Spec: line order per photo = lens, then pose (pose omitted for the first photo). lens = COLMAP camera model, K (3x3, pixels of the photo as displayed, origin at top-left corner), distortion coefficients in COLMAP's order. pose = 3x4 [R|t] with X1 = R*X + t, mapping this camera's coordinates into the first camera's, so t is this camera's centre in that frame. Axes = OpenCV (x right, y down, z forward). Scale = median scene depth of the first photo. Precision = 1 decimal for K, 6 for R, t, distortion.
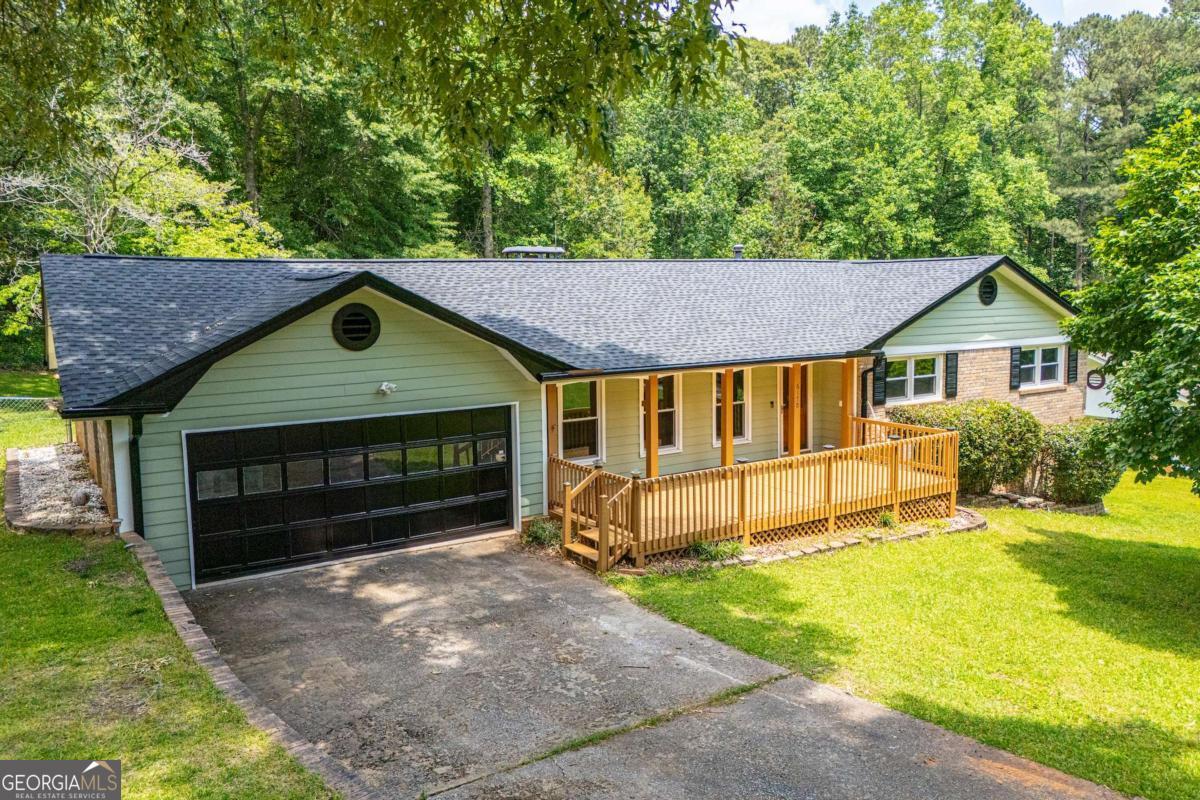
lens RADIAL K [[911.0, 0, 603.5], [0, 911.0, 378.7], [0, 0, 1]] dist [0.064979, -0.025569]
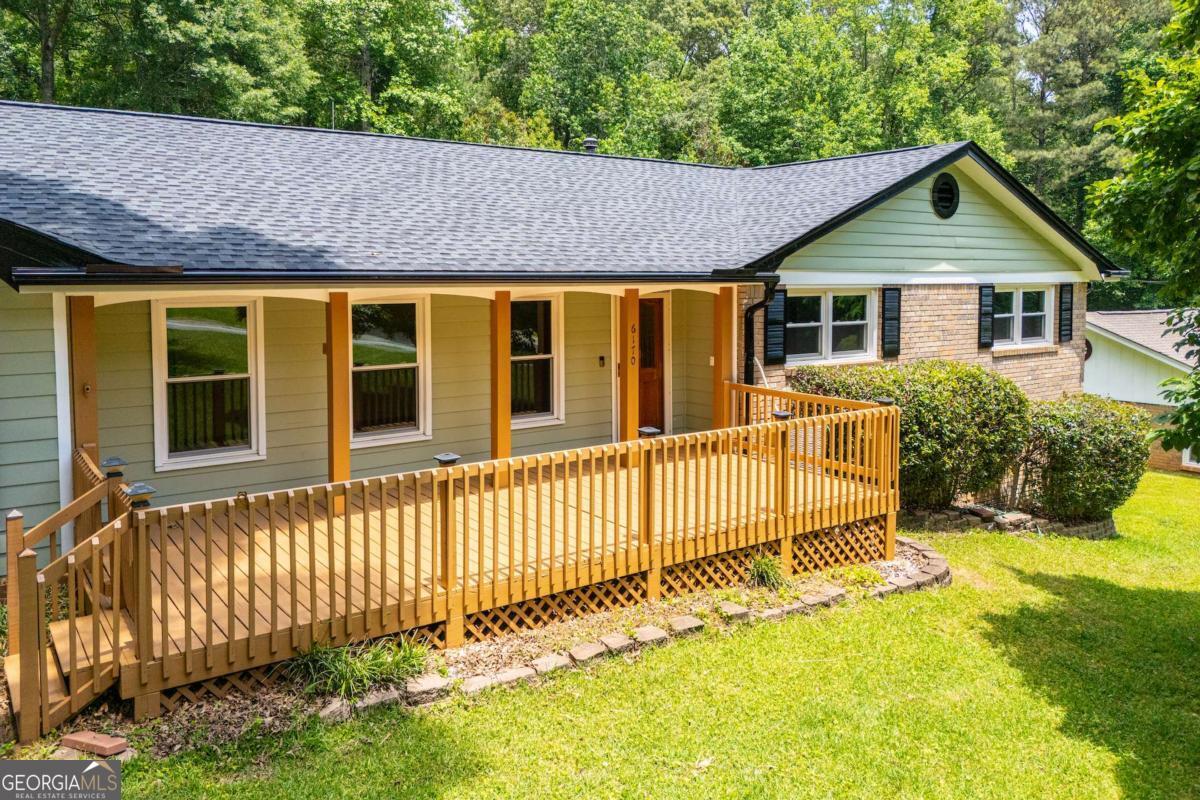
lens RADIAL K [[866.1, 0, 604.8], [0, 866.1, 321.9], [0, 0, 1]] dist [0.044171, 0.002863]
pose [[0.999499, 0.012157, 0.029222, 0.153239], [-0.010644, 0.998623, -0.051368, 0.028335], [-0.029807, 0.051032, 0.998252, 0.379611]]
